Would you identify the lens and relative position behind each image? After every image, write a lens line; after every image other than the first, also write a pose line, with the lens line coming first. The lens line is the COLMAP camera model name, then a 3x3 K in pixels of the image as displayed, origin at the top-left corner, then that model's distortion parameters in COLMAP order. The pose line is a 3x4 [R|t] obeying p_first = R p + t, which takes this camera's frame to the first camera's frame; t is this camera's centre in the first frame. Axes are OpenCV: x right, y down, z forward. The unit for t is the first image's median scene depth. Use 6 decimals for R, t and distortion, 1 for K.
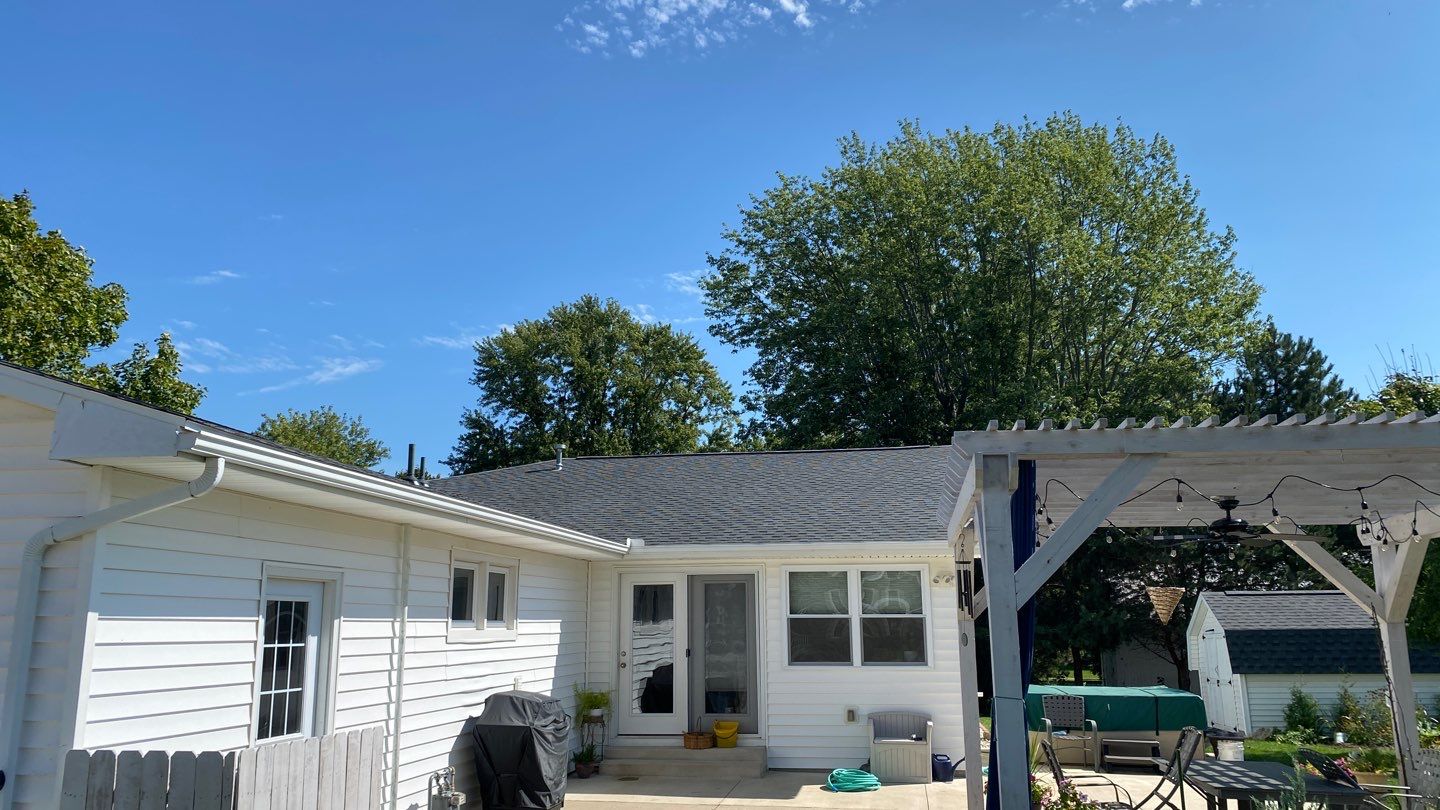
lens RADIAL K [[1104.1, 0, 733.6], [0, 1104.1, 377.0], [0, 0, 1]] dist [0.046661, -0.146642]
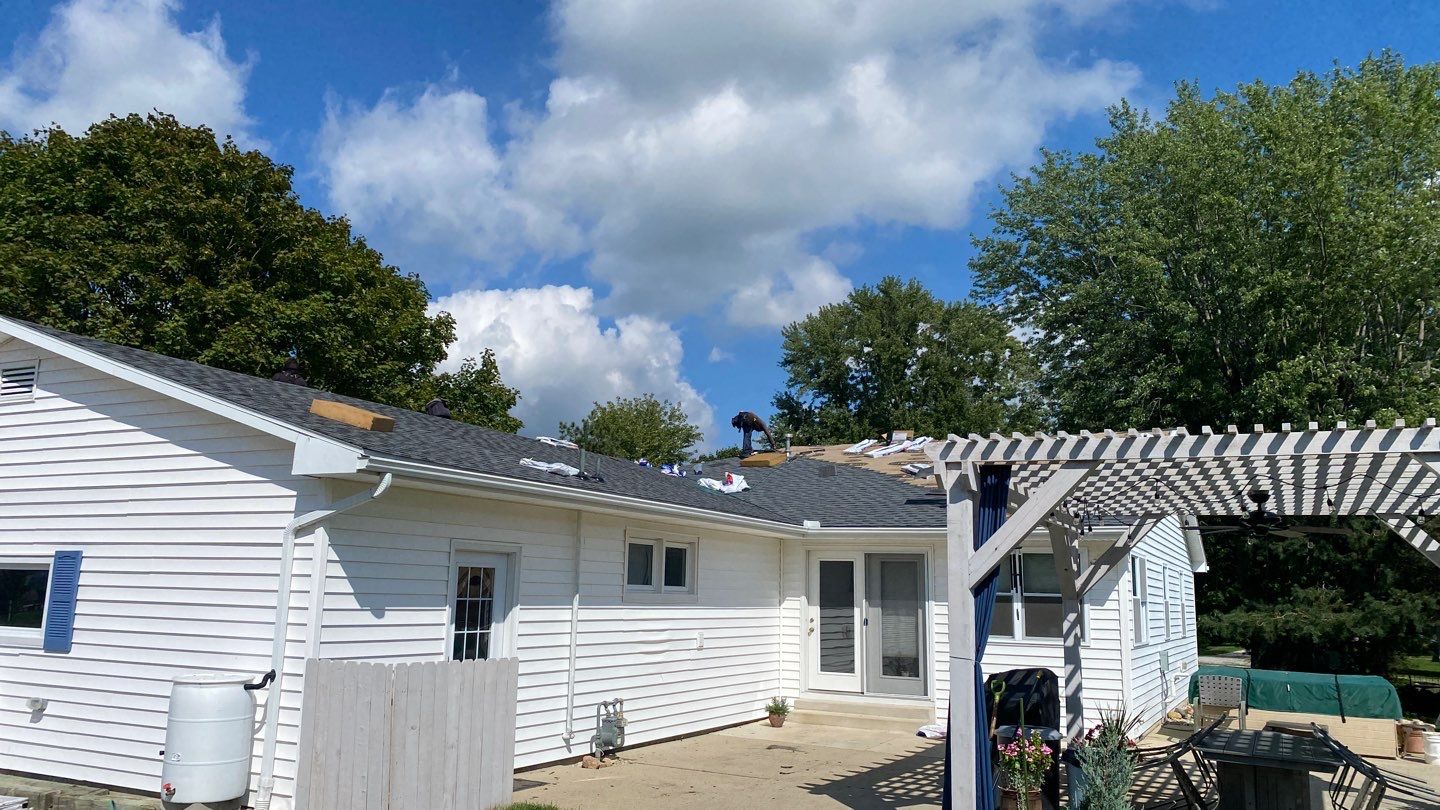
lens RADIAL K [[1125.4, 0, 703.8], [0, 1125.4, 389.2], [0, 0, 1]] dist [0.059975, -0.216424]
pose [[0.941780, -0.029565, -0.334929, 0.125561], [0.042003, 0.998668, 0.029955, -0.018798], [0.333597, -0.042279, 0.941767, -0.084371]]
